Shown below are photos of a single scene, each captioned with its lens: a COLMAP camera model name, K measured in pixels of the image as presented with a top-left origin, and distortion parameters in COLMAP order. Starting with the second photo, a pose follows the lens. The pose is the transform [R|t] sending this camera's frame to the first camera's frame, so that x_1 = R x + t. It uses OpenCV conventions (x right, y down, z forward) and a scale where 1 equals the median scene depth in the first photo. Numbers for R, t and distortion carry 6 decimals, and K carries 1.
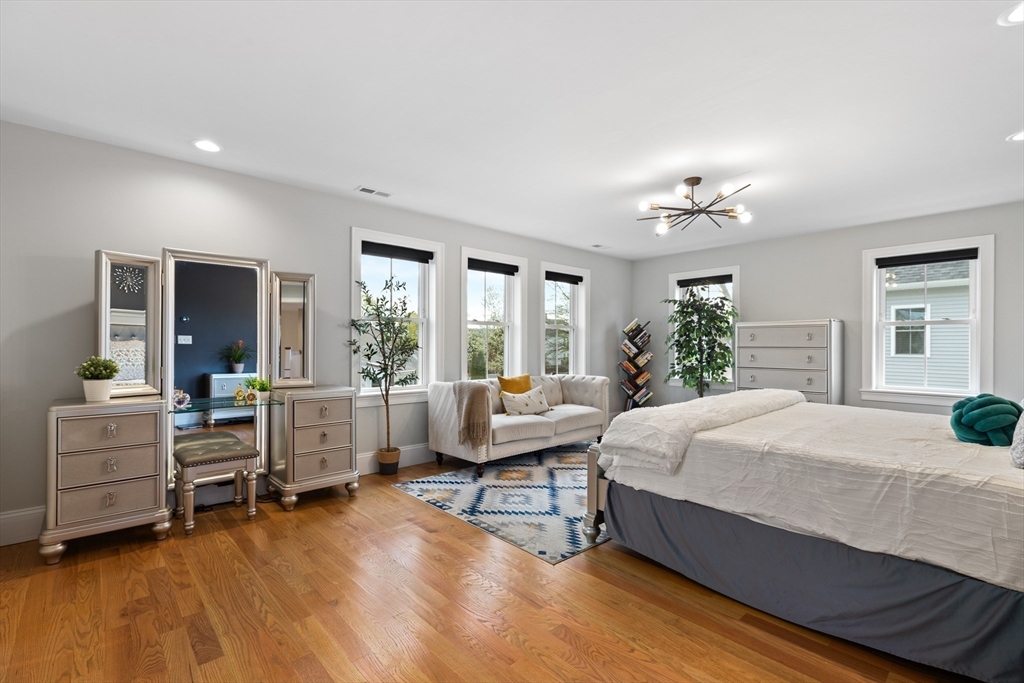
lens RADIAL K [[457.0, 0, 510.4], [0, 457.0, 343.3], [0, 0, 1]] dist [0.002115, -0.000253]
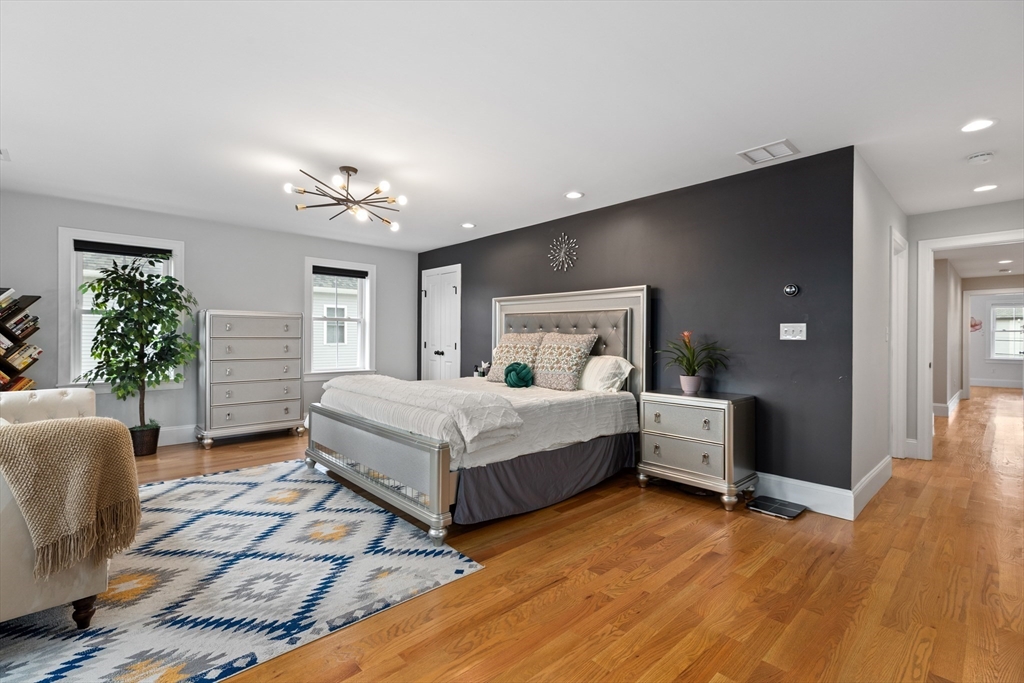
lens RADIAL K [[457.0, 0, 510.0], [0, 457.0, 340.1], [0, 0, 1]] dist [0.002115, -0.000253]
pose [[-0.003608, -0.007697, 0.999964, -0.633430], [-0.010567, 0.999915, 0.007658, 0.000347], [-0.999938, -0.010539, -0.003689, 0.706081]]
